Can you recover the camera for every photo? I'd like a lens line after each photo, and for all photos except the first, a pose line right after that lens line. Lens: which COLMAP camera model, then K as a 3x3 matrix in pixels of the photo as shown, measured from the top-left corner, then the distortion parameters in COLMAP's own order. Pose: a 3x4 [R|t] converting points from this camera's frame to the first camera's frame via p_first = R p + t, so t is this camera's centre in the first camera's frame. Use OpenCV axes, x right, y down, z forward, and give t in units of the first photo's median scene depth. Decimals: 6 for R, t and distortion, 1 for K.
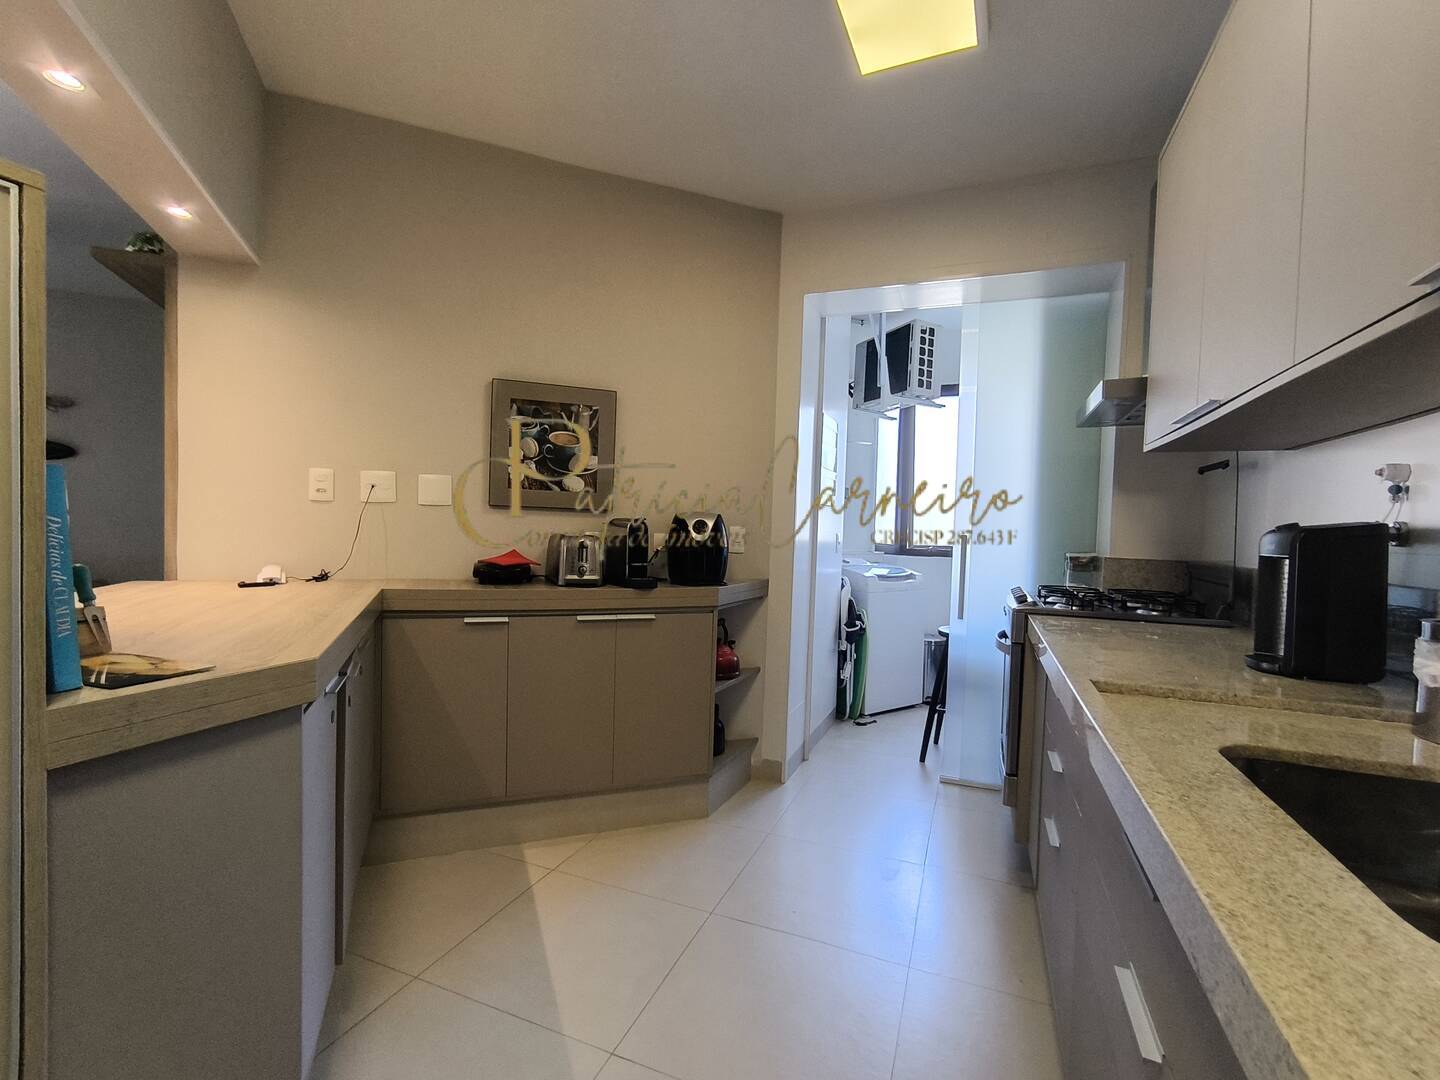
lens RADIAL K [[655.9, 0, 721.1], [0, 655.9, 543.1], [0, 0, 1]] dist [-0.003162, -0.000209]
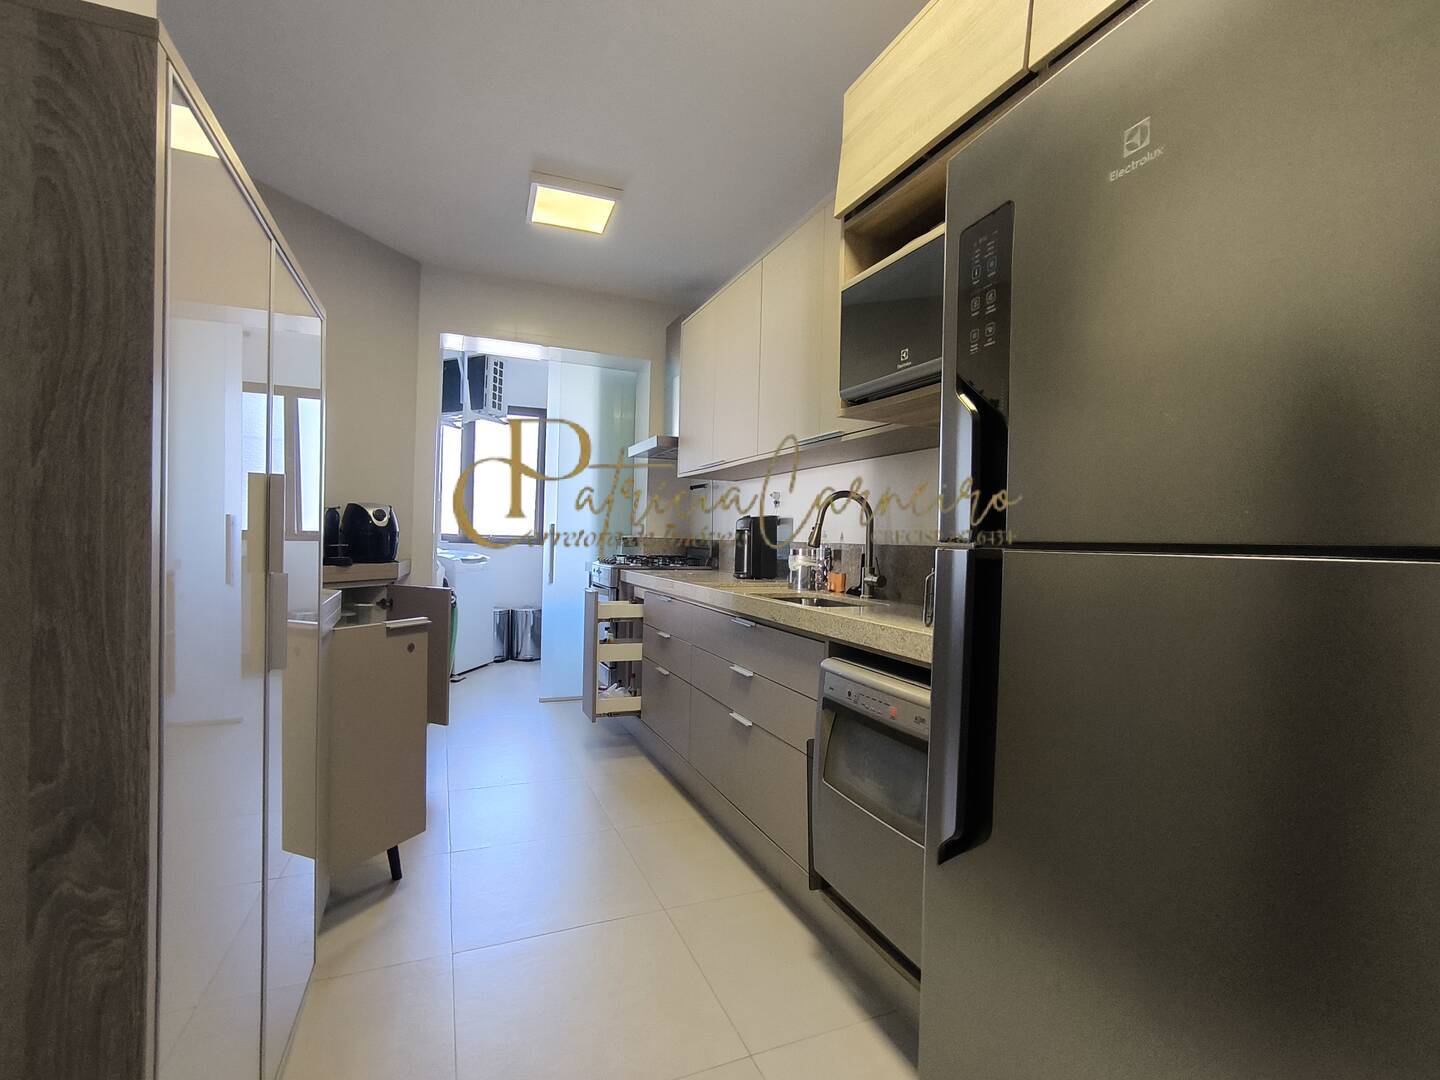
lens RADIAL K [[655.9, 0, 716.4], [0, 655.9, 543.8], [0, 0, 1]] dist [-0.003162, -0.000209]
pose [[0.710798, -0.013379, 0.703269, -0.328176], [0.010320, 0.999910, 0.008592, 0.018876], [-0.703320, 0.001151, 0.710872, -0.225342]]
